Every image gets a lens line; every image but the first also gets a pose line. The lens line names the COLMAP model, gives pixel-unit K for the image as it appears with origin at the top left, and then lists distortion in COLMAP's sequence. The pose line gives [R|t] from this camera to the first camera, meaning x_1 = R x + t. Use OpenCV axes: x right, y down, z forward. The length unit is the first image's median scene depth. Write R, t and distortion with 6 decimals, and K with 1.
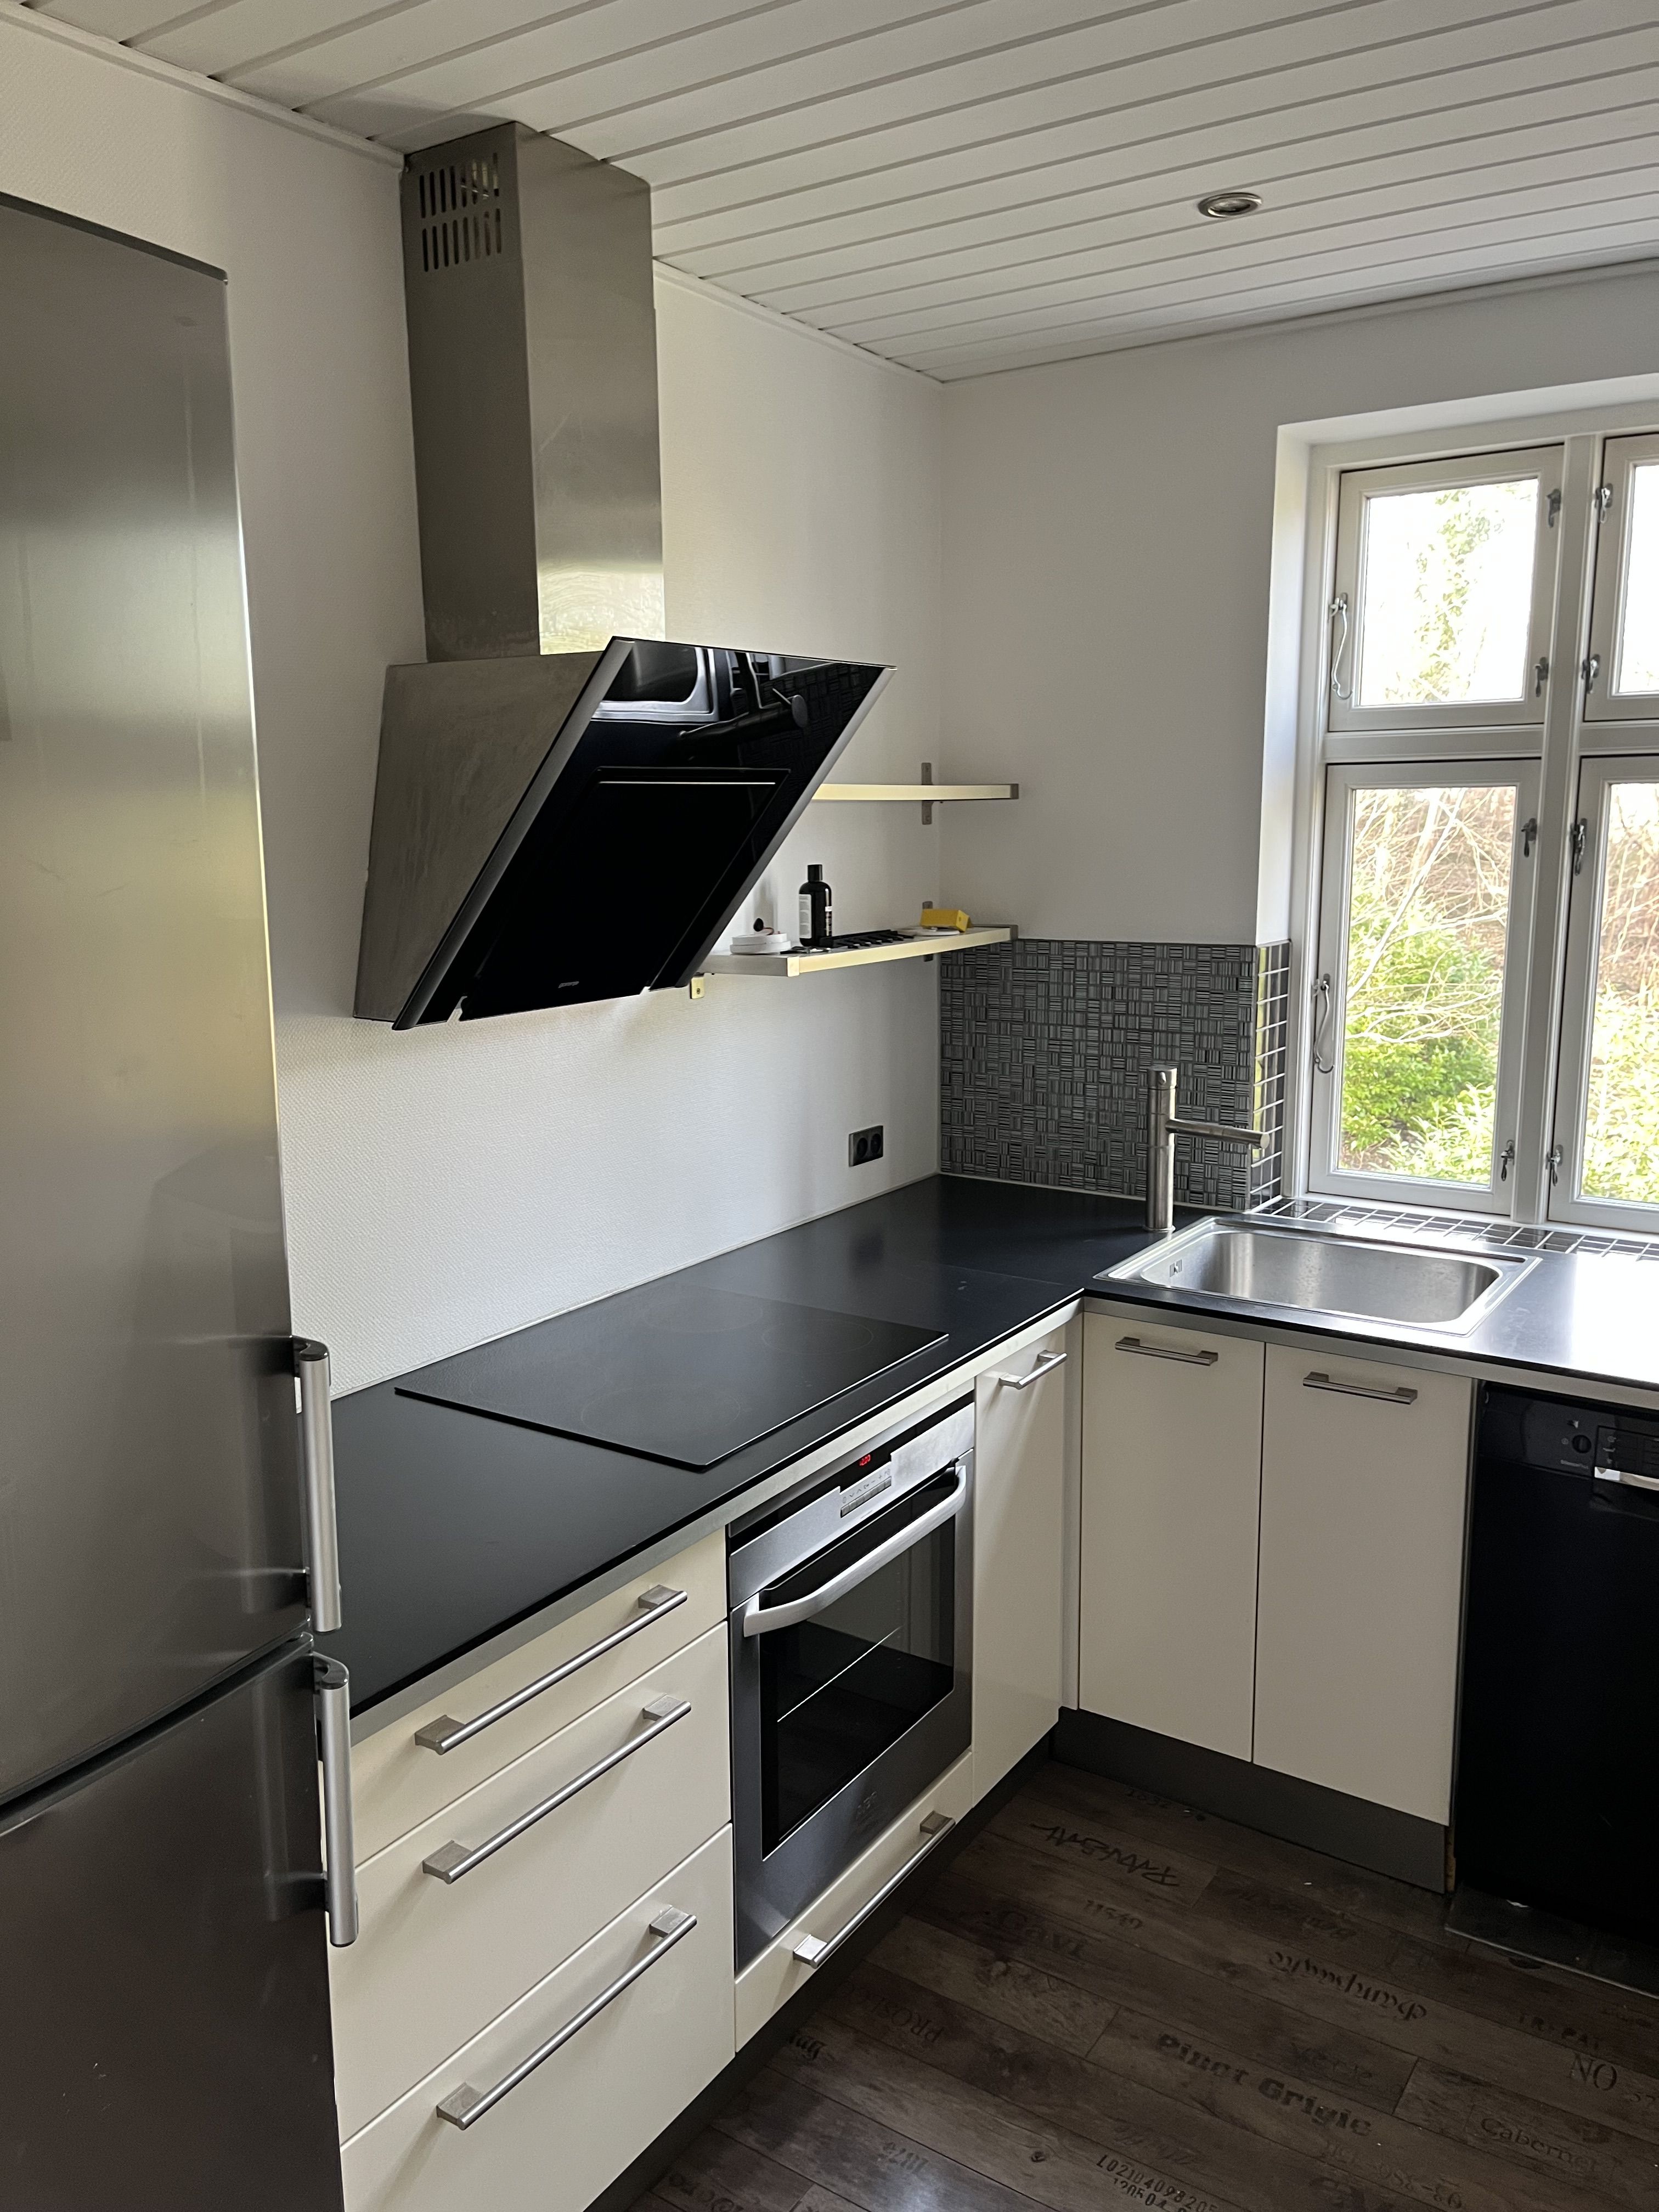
lens RADIAL K [[1659.7, 0, 829.5], [0, 1659.7, 1106.0], [0, 0, 1]] dist [0.070225, -0.088519]
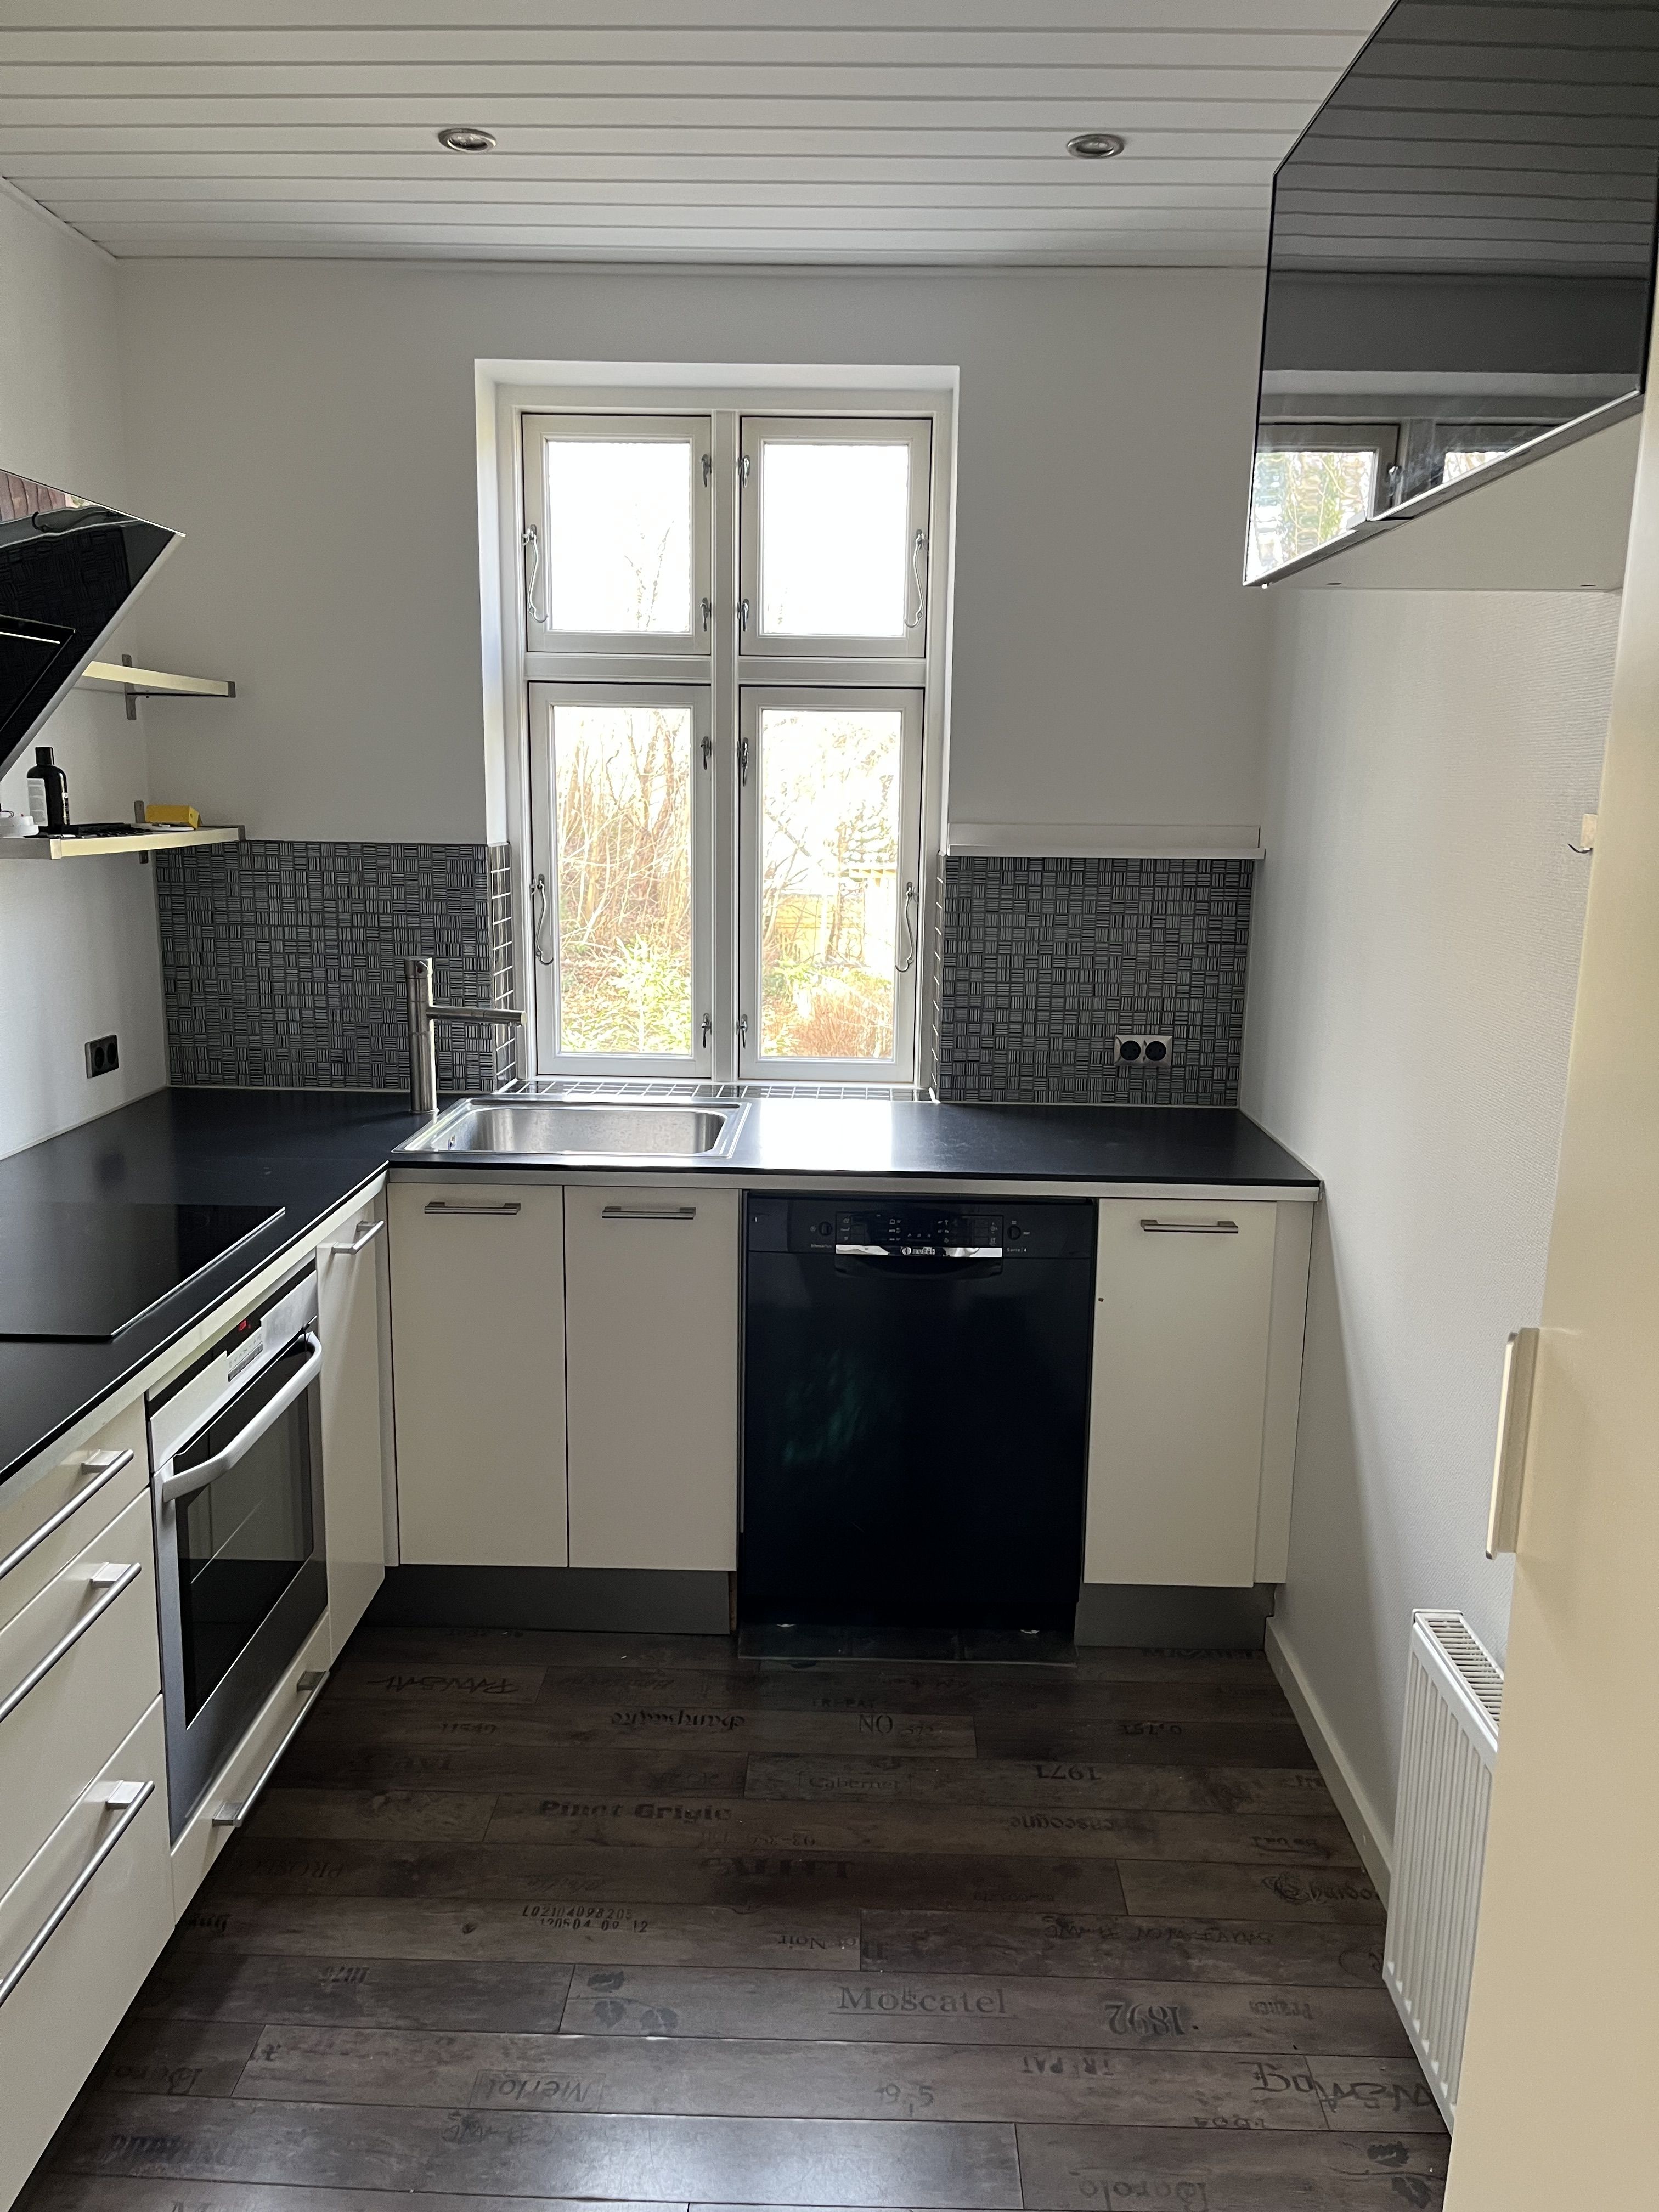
lens RADIAL K [[1659.7, 0, 829.5], [0, 1659.7, 1106.0], [0, 0, 1]] dist [0.070225, -0.088519]
pose [[0.840092, -0.078636, 0.536714, -0.160341], [0.070459, 0.996873, 0.035769, 0.052690], [-0.537848, 0.007767, 0.843006, -0.032224]]
